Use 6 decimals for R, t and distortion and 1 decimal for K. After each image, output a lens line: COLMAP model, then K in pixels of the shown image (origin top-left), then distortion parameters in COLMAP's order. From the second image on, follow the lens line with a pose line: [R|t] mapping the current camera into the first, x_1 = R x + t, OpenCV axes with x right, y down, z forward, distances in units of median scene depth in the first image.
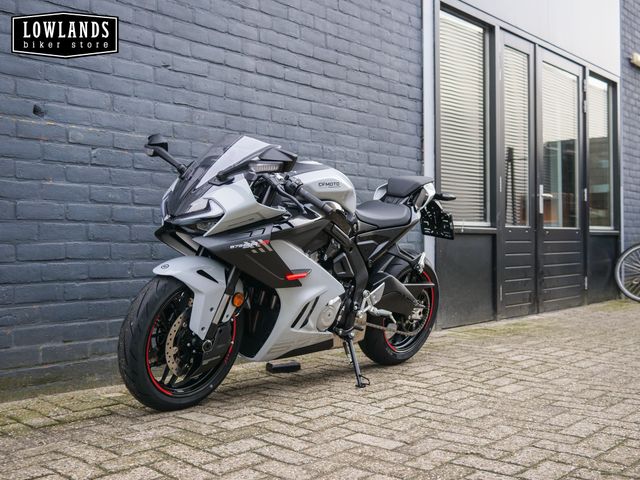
lens RADIAL K [[737.7, 0, 323.2], [0, 737.7, 242.5], [0, 0, 1]] dist [0.002375, 0.000000]
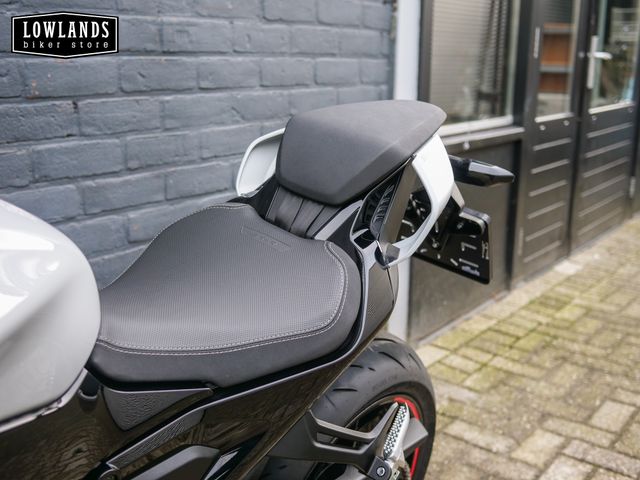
lens RADIAL K [[737.7, 0, 320.5], [0, 737.7, 237.7], [0, 0, 1]] dist [0.002375, 0.000000]
pose [[0.998265, -0.000901, 0.058868, 0.094608], [-0.013748, 0.968672, 0.247962, -0.125006], [-0.057247, -0.248341, 0.966980, 0.799739]]
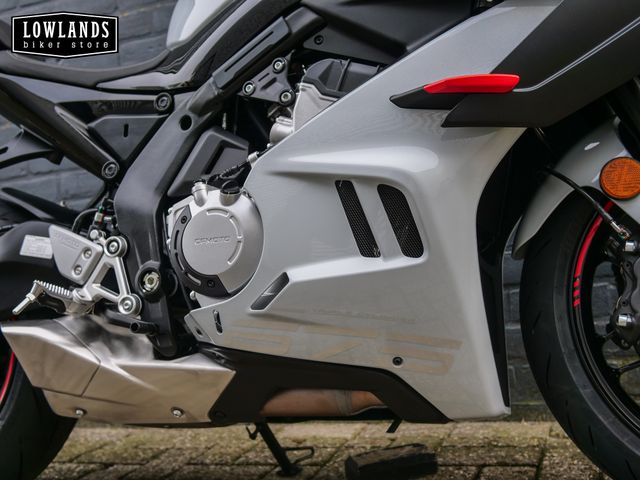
lens RADIAL K [[737.7, 0, 319.4], [0, 737.7, 239.5], [0, 0, 1]] dist [0.002375, 0.000000]
pose [[0.342342, -0.072912, -0.936742, 0.343337], [0.093538, 0.994676, -0.043237, 0.075496], [0.934908, -0.072819, 0.347340, 0.907576]]
